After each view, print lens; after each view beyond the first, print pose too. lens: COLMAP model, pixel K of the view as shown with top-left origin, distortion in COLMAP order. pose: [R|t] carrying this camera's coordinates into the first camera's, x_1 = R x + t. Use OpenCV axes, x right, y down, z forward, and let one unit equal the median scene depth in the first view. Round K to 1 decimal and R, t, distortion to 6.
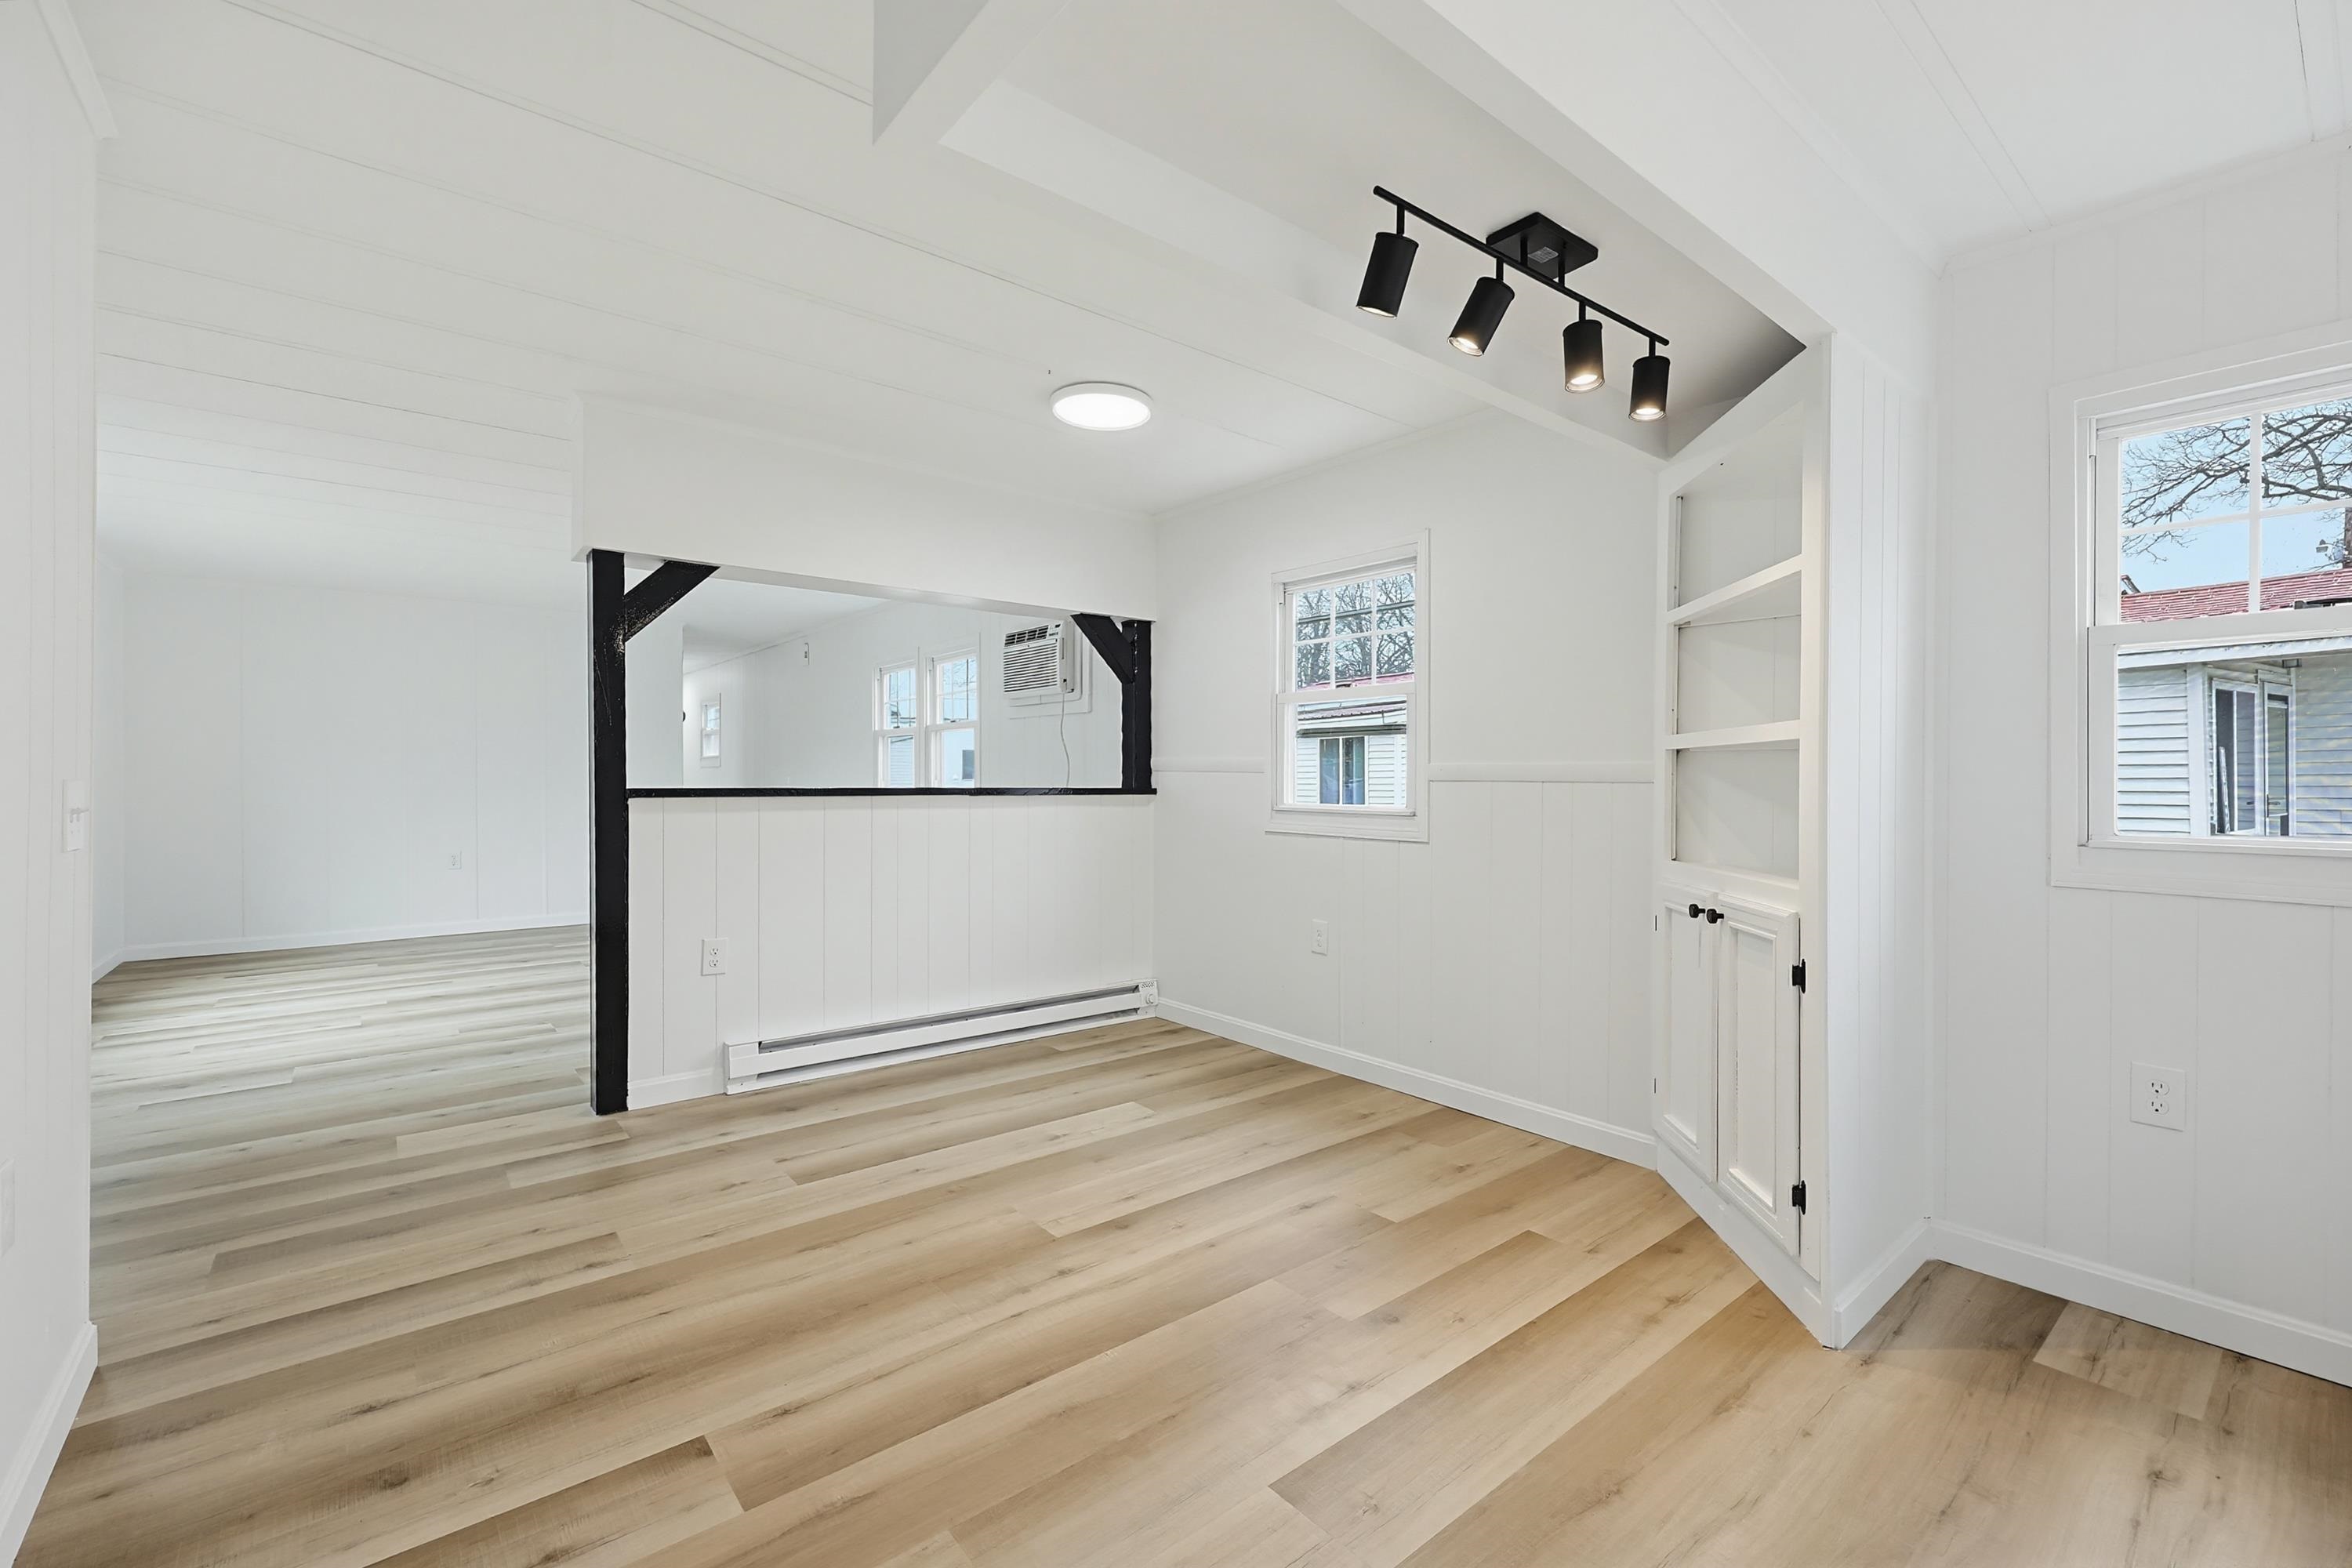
lens RADIAL K [[1008.2, 0, 1194.8], [0, 1008.2, 781.3], [0, 0, 1]] dist [-0.002513, -0.000662]
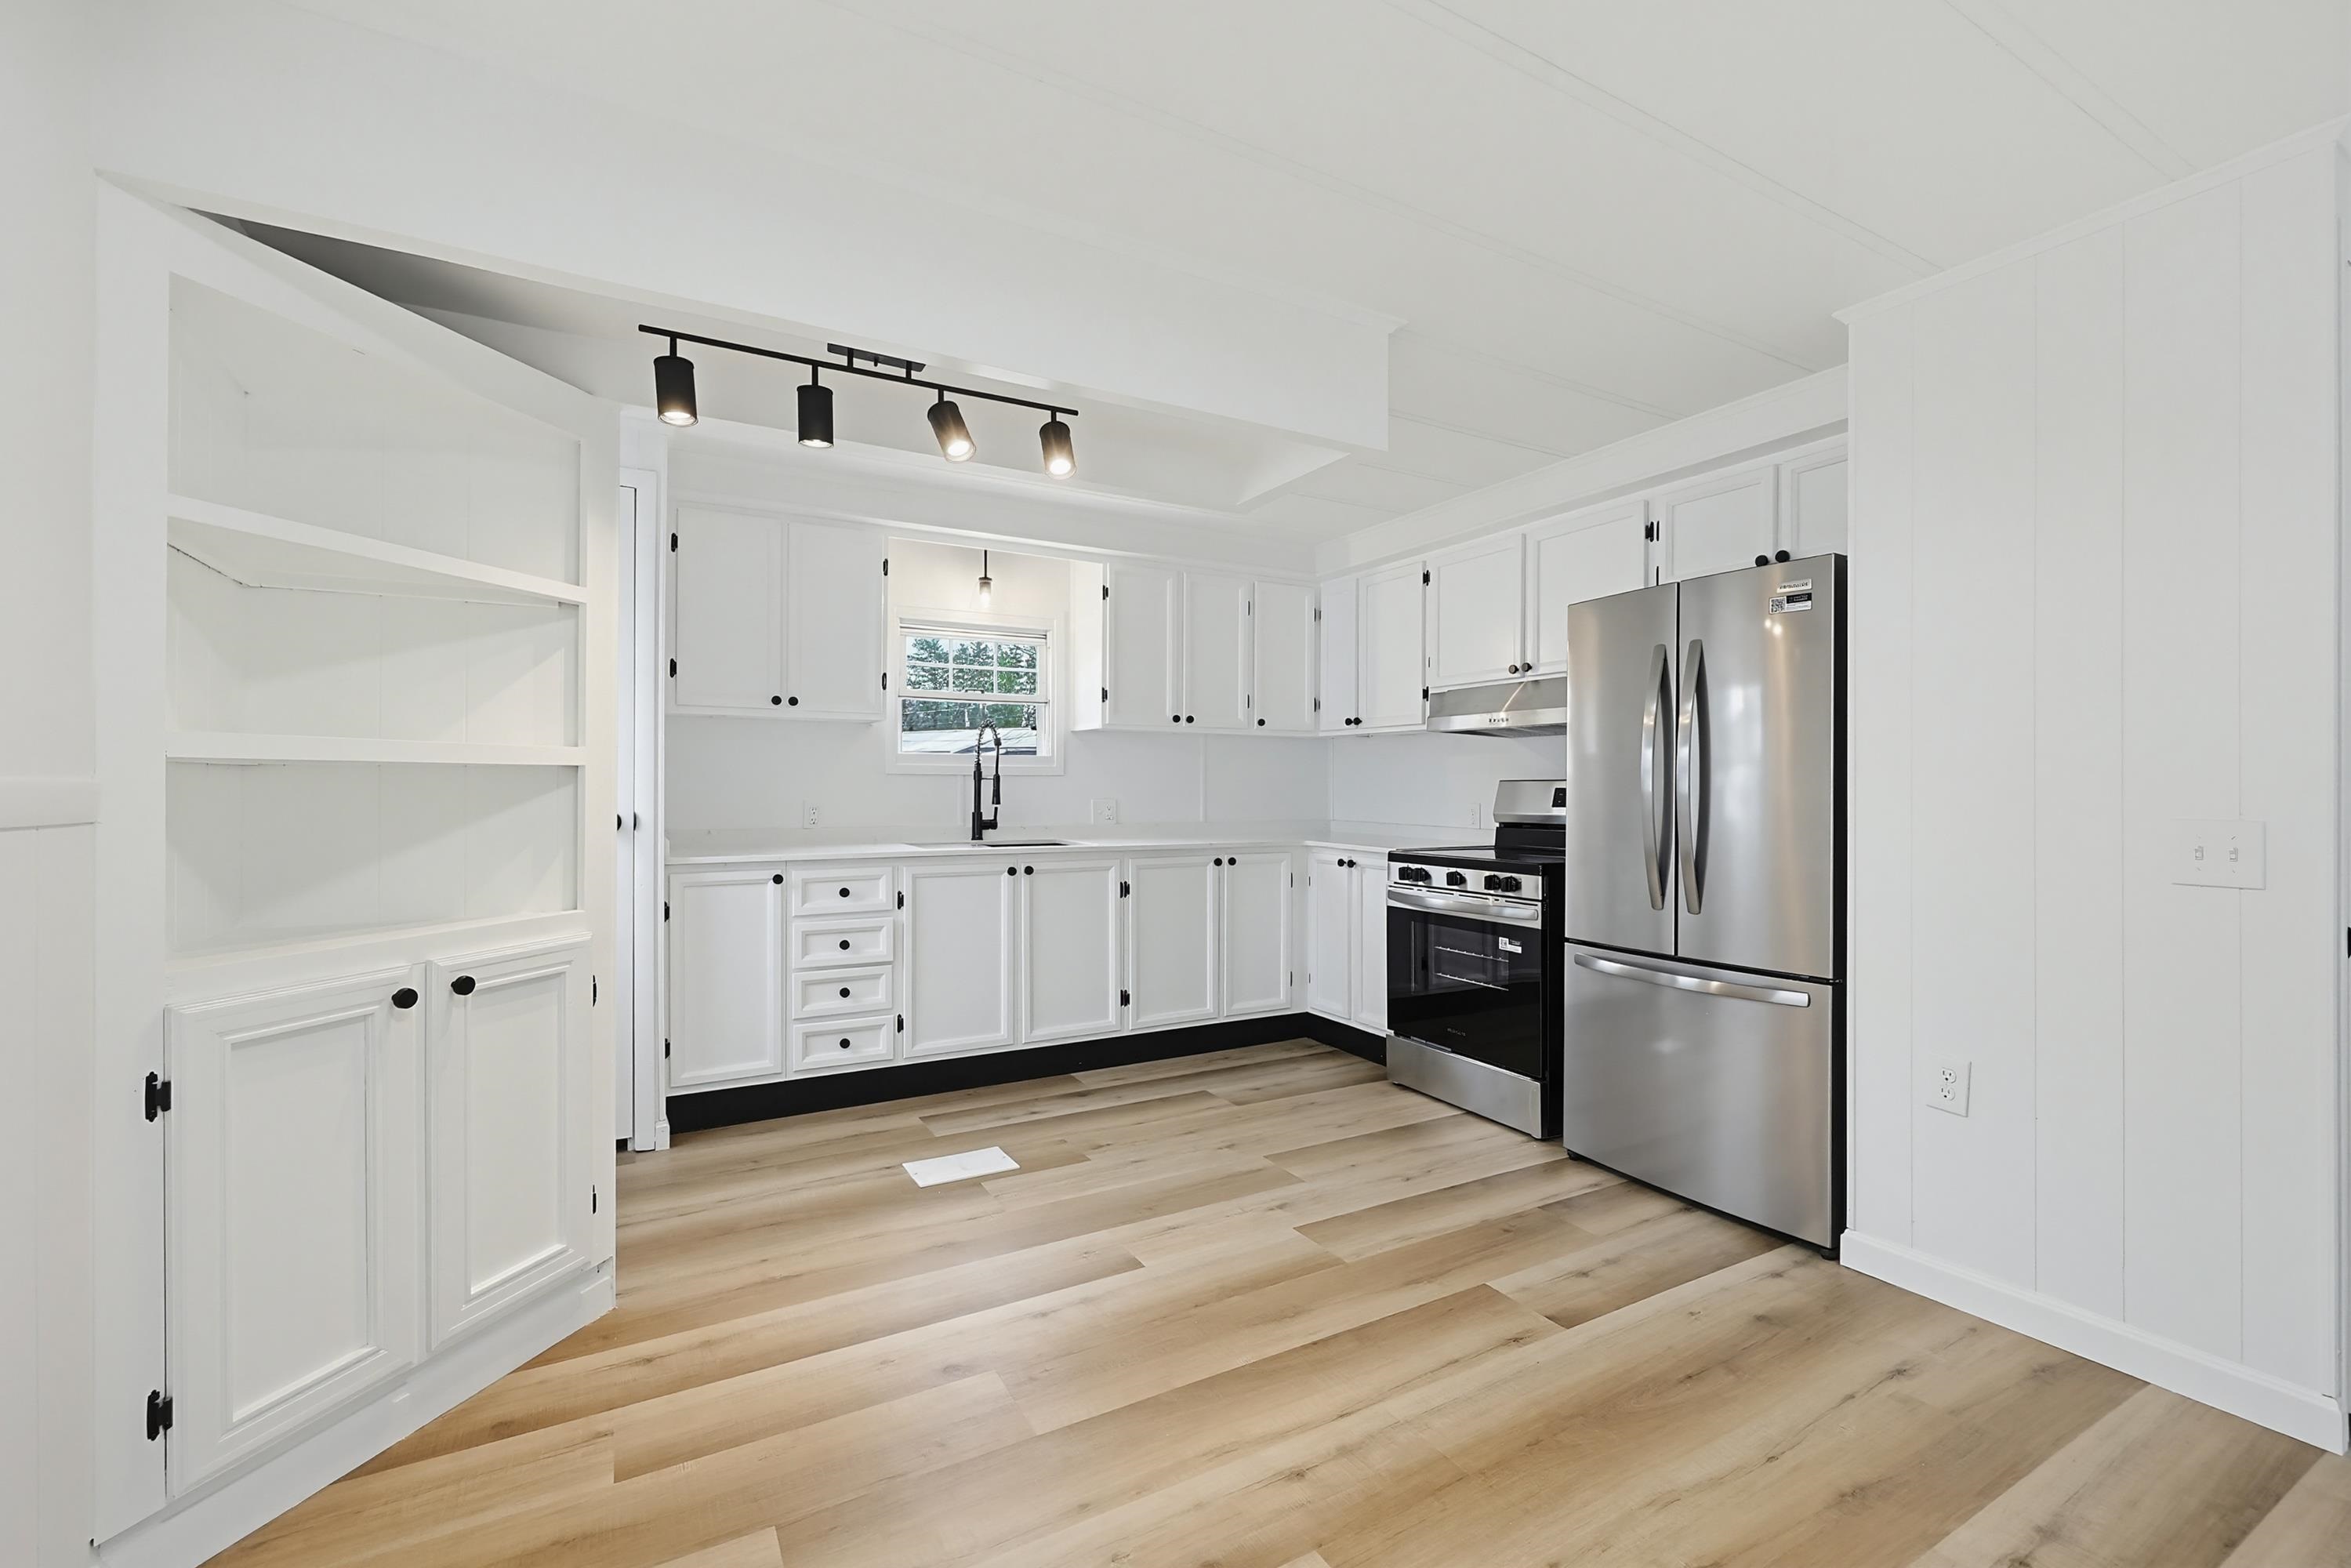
lens RADIAL K [[1007.9, 0, 1184.3], [0, 1007.9, 783.3], [0, 0, 1]] dist [-0.002513, -0.000662]
pose [[-0.984462, -0.002914, 0.175575, -0.120147], [-0.002489, 0.999993, 0.002640, -0.019966], [-0.175582, 0.002162, -0.984462, 1.189826]]
